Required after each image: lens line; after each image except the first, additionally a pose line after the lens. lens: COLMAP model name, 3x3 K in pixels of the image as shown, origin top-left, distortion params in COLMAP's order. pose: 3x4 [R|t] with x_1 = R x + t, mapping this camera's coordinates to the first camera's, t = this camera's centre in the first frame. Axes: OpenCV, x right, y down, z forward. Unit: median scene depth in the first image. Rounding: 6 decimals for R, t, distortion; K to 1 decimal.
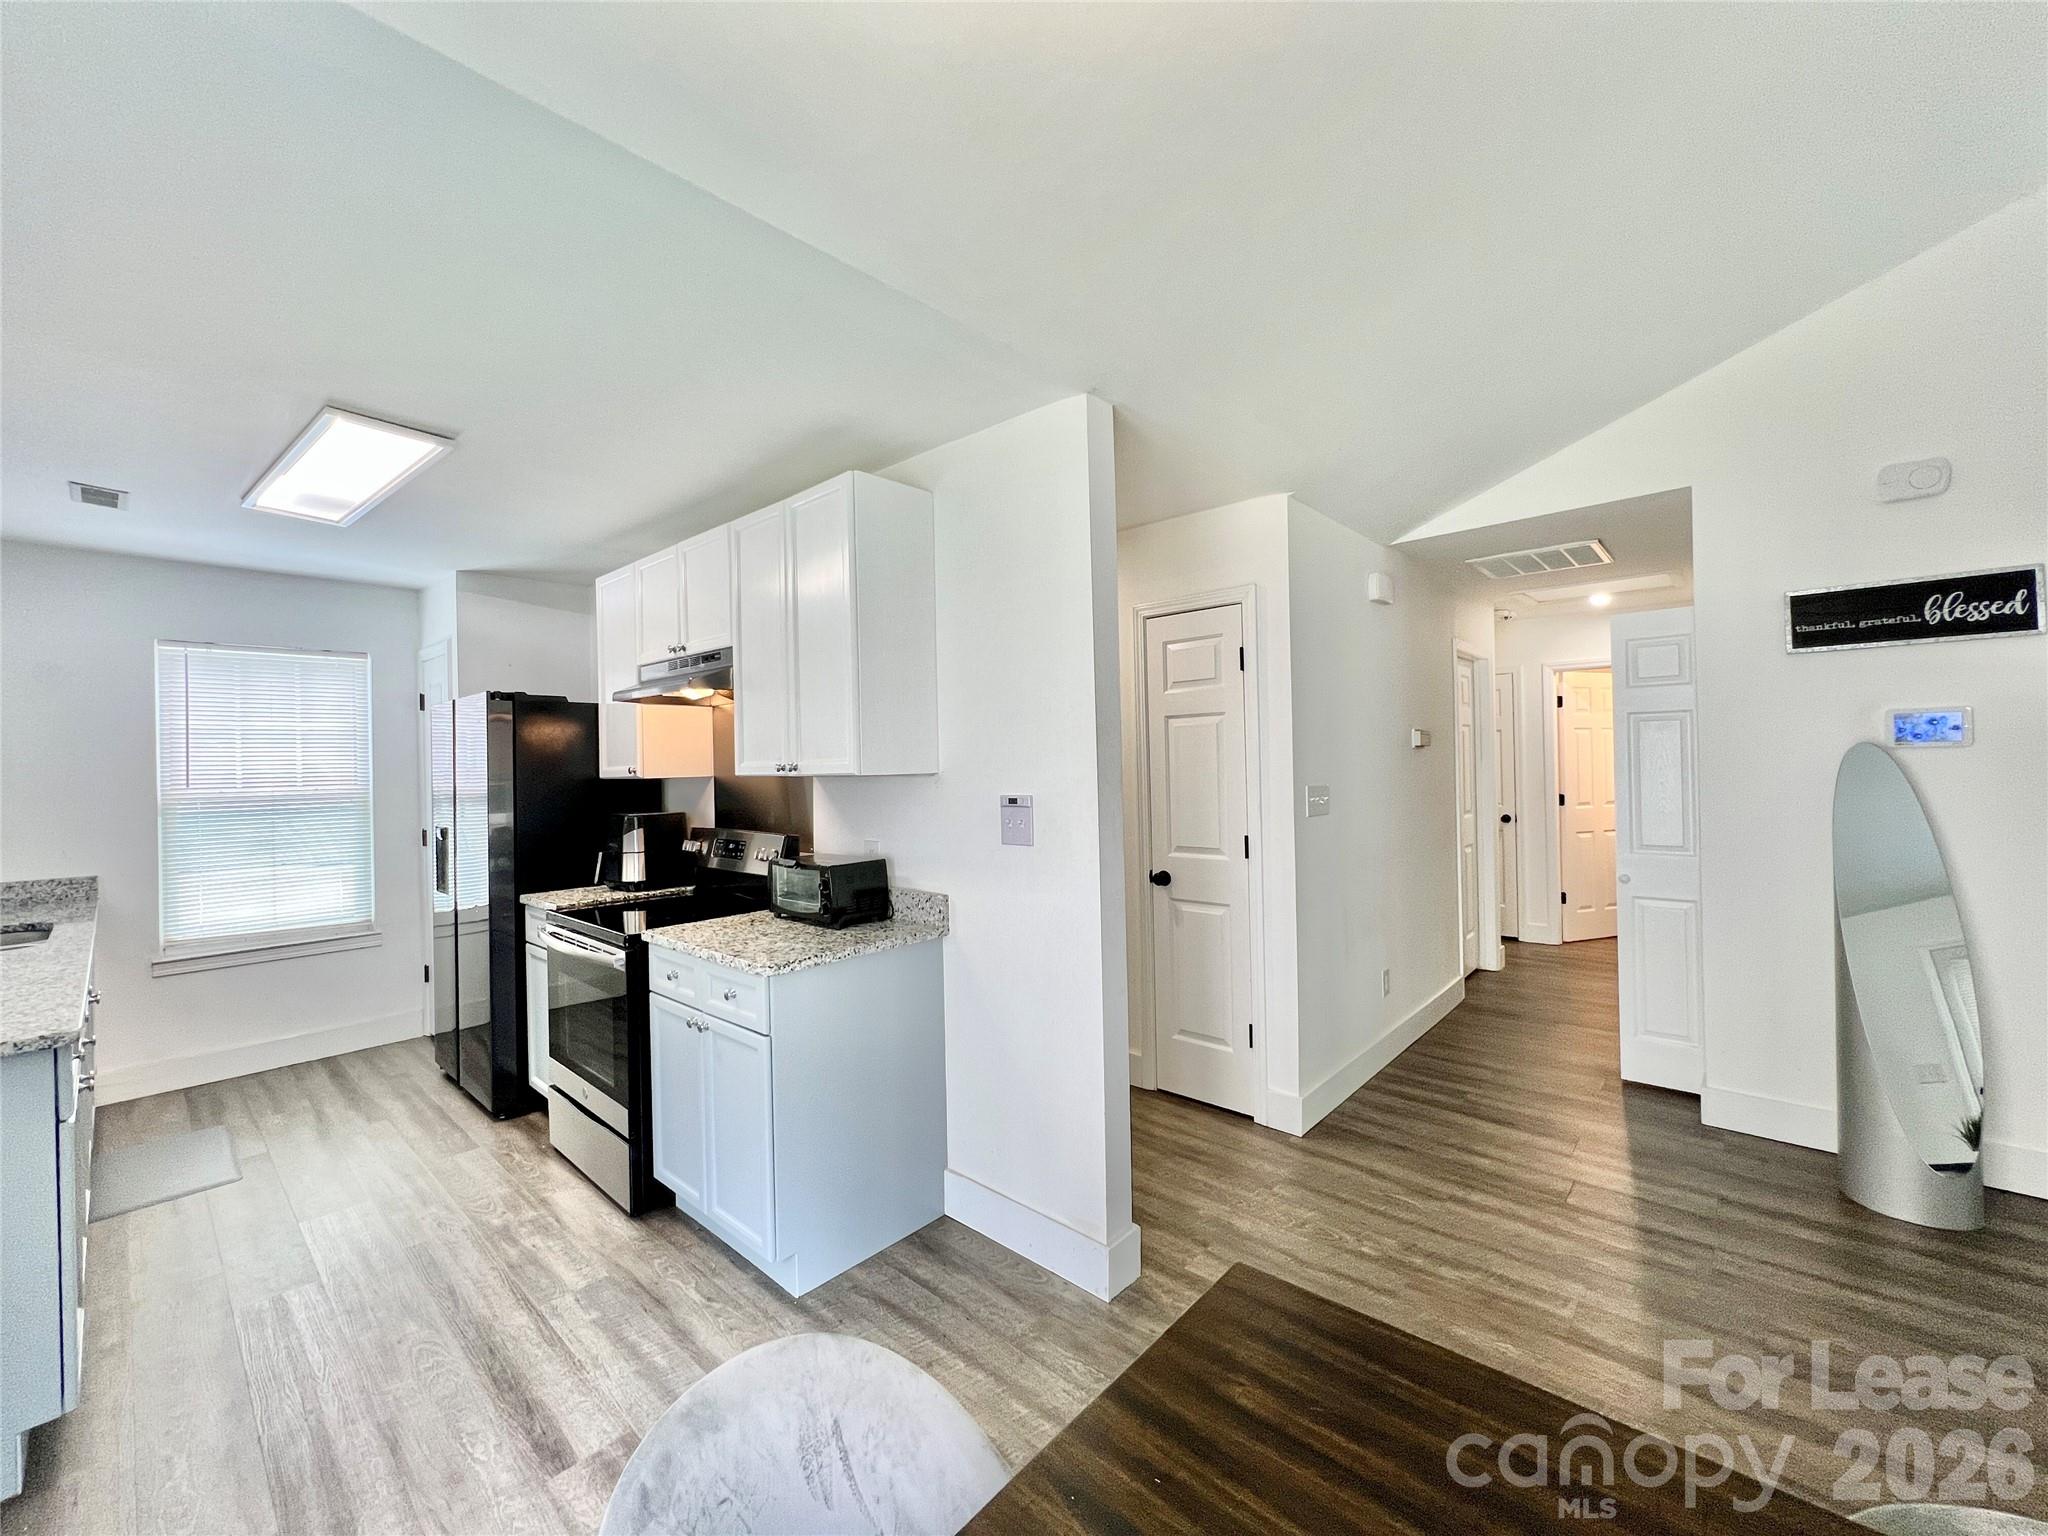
lens RADIAL K [[820.5, 0, 1021.7], [0, 820.5, 759.4], [0, 0, 1]] dist [-0.001093, 0.000105]
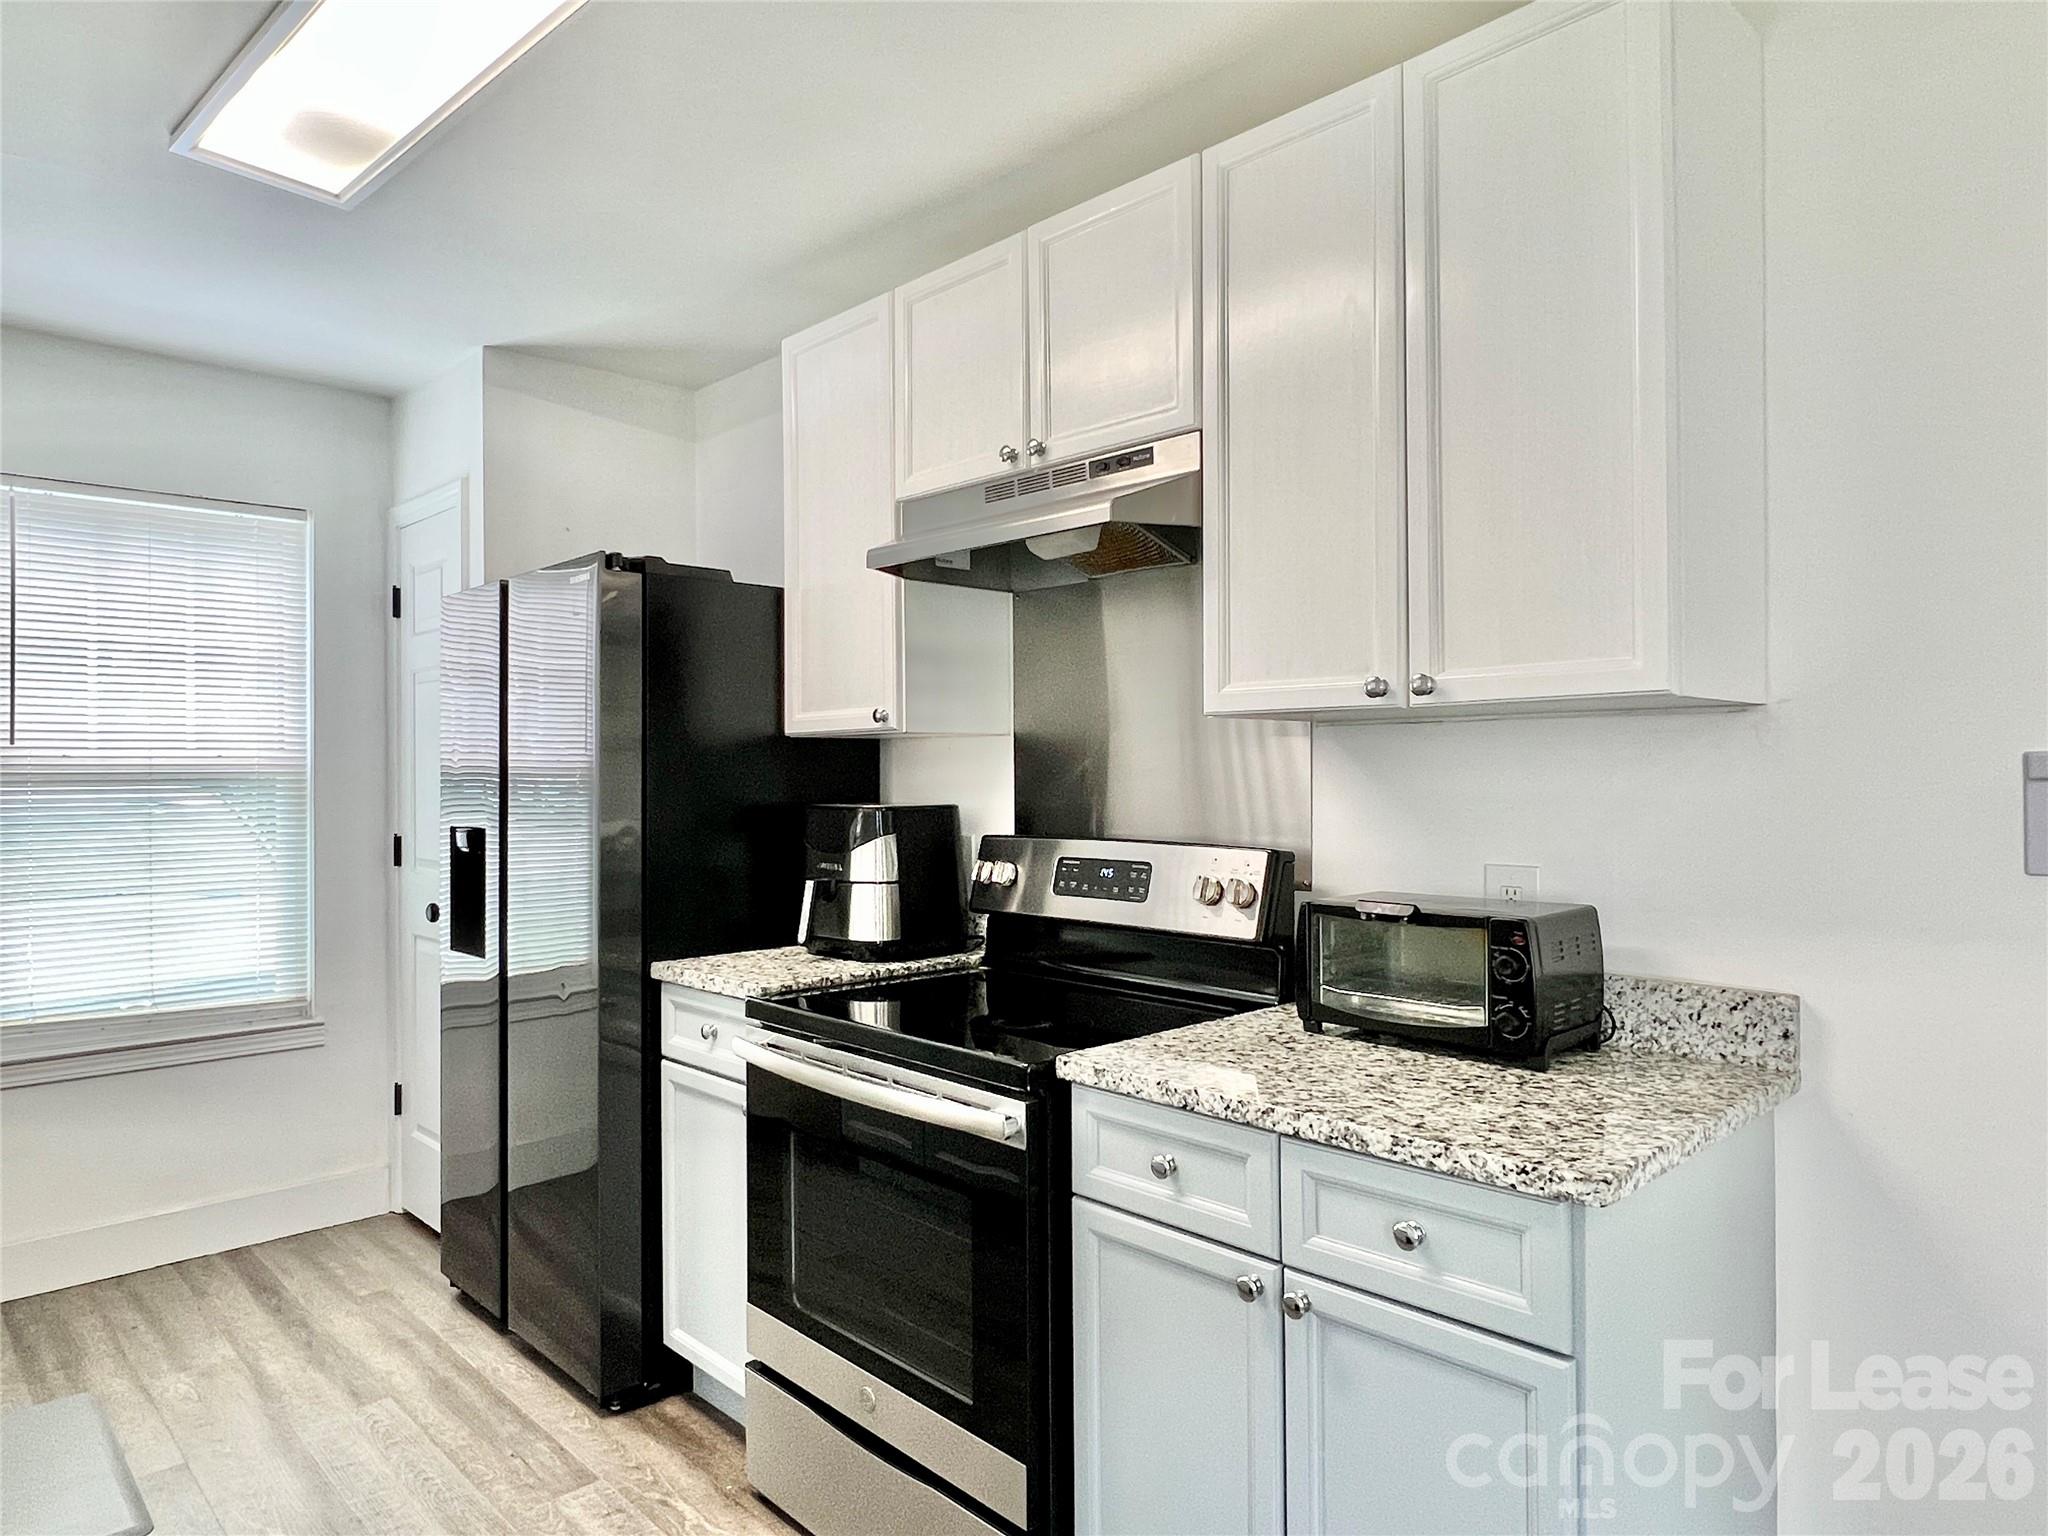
lens RADIAL K [[1267.5, 0, 1012.5], [0, 1267.5, 766.8], [0, 0, 1]] dist [-0.000080, -0.000543]
pose [[0.996896, 0.016894, -0.076892, -0.339366], [-0.016704, 0.999856, 0.003109, 0.041032], [0.076934, -0.001815, 0.997035, 0.251010]]
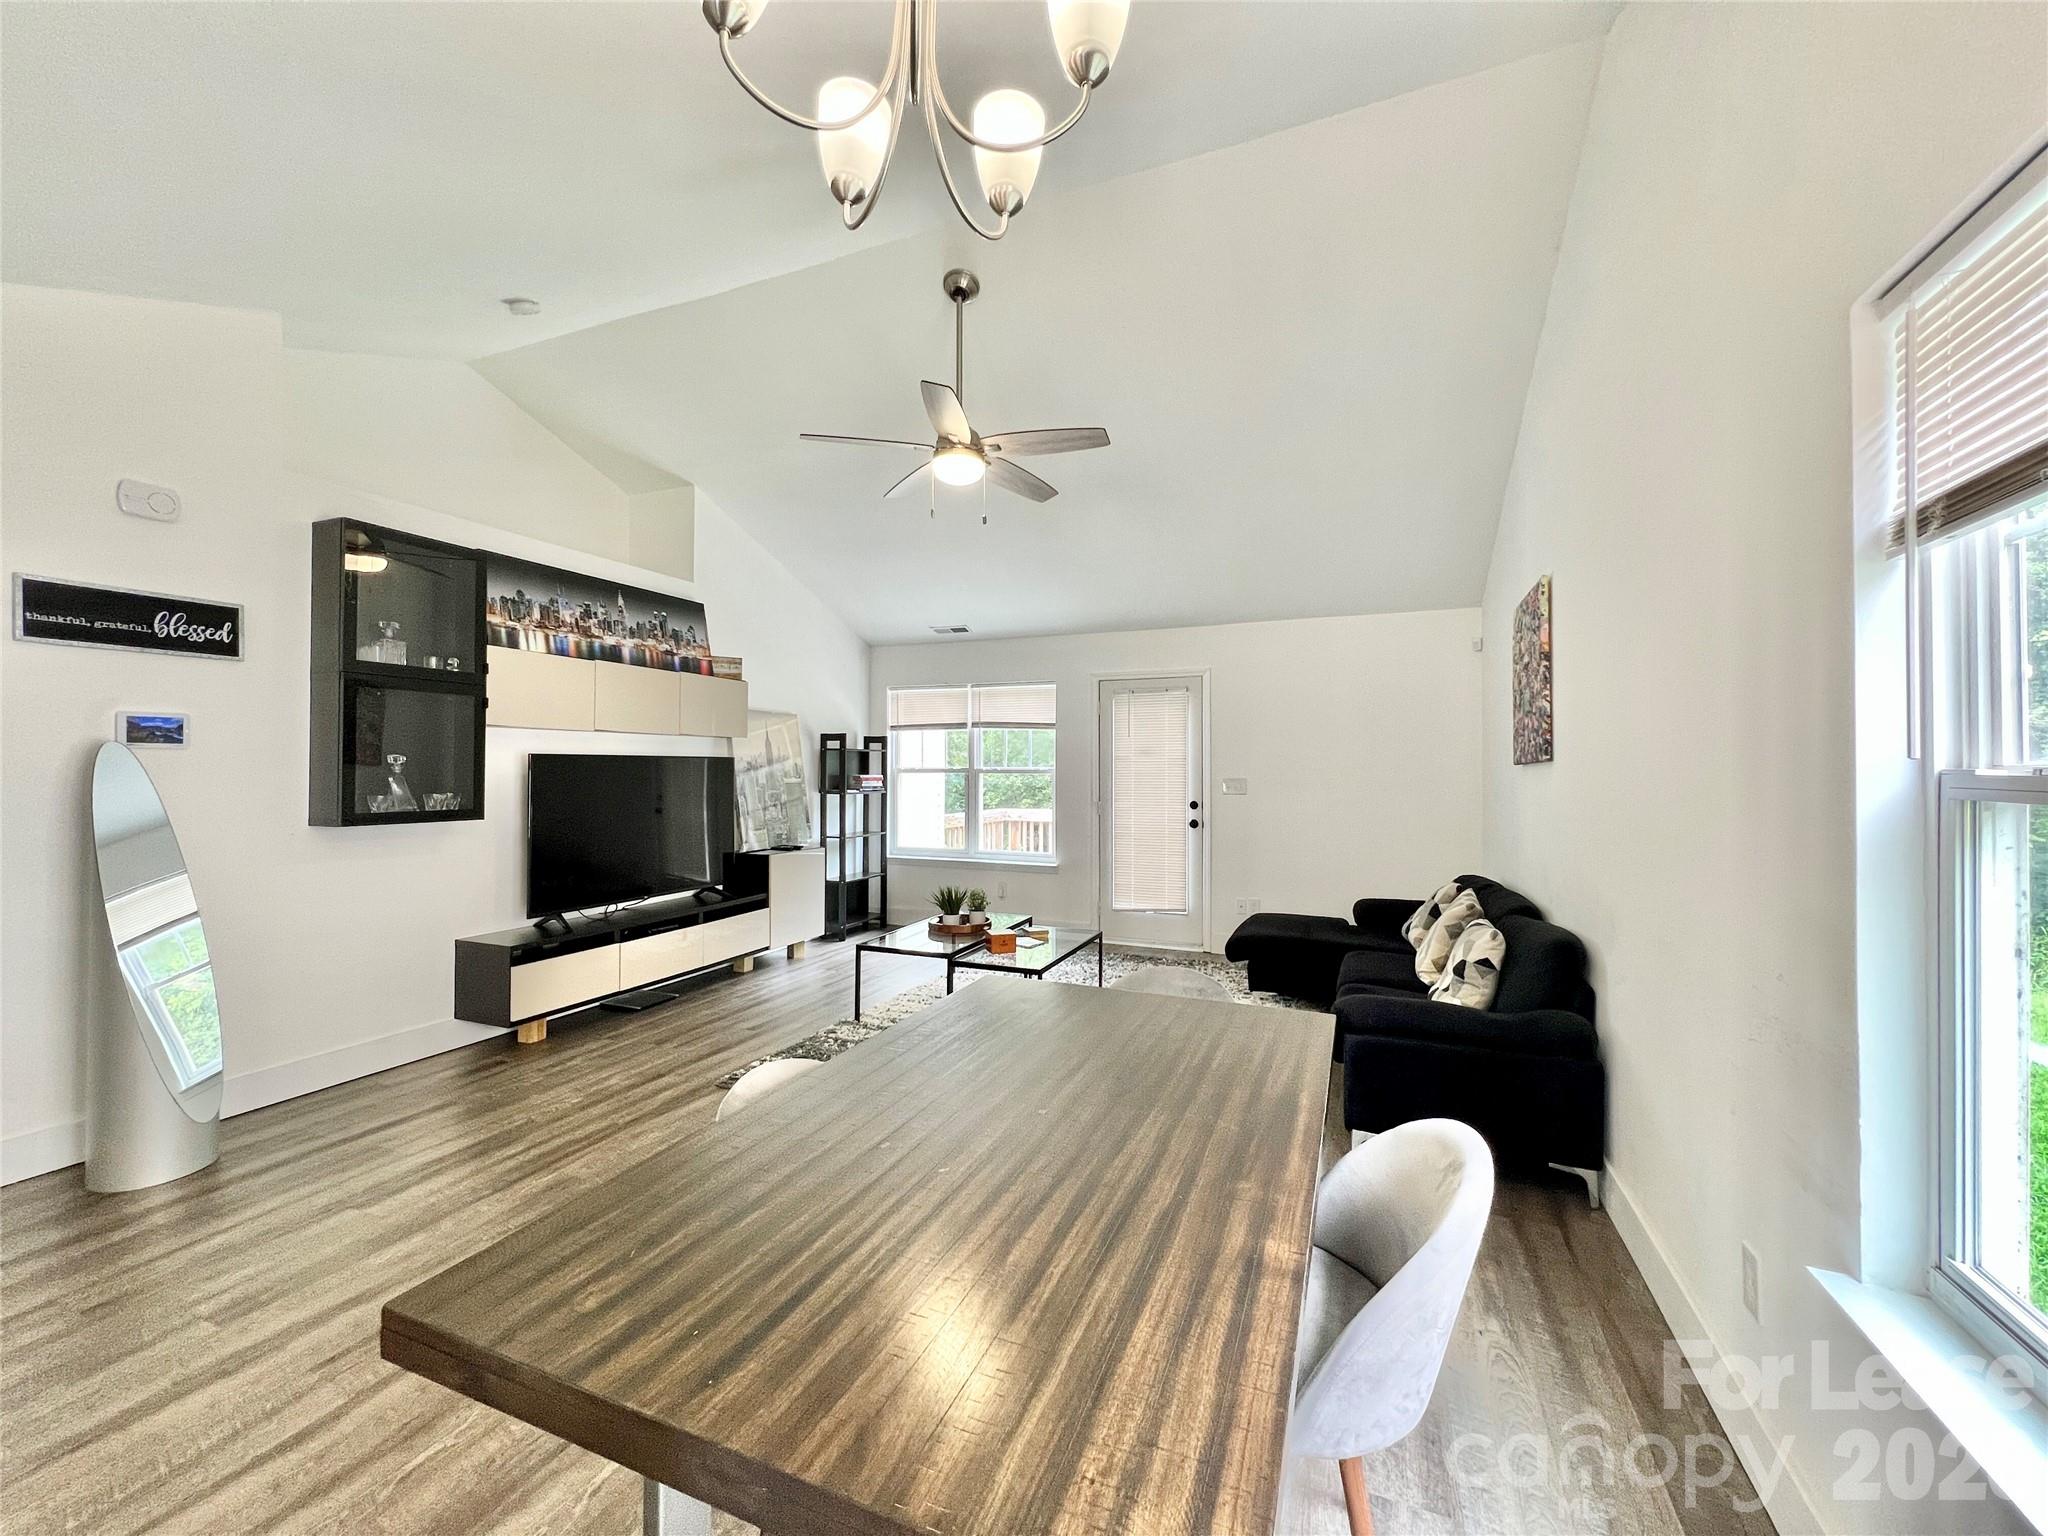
lens RADIAL K [[820.5, 0, 1021.7], [0, 820.5, 759.4], [0, 0, 1]] dist [-0.001093, 0.000105]
pose [[-0.329776, 0.028663, 0.943624, -0.247080], [0.000753, 0.999547, -0.030098, 0.026859], [-0.944059, -0.009215, -0.329648, 0.217539]]
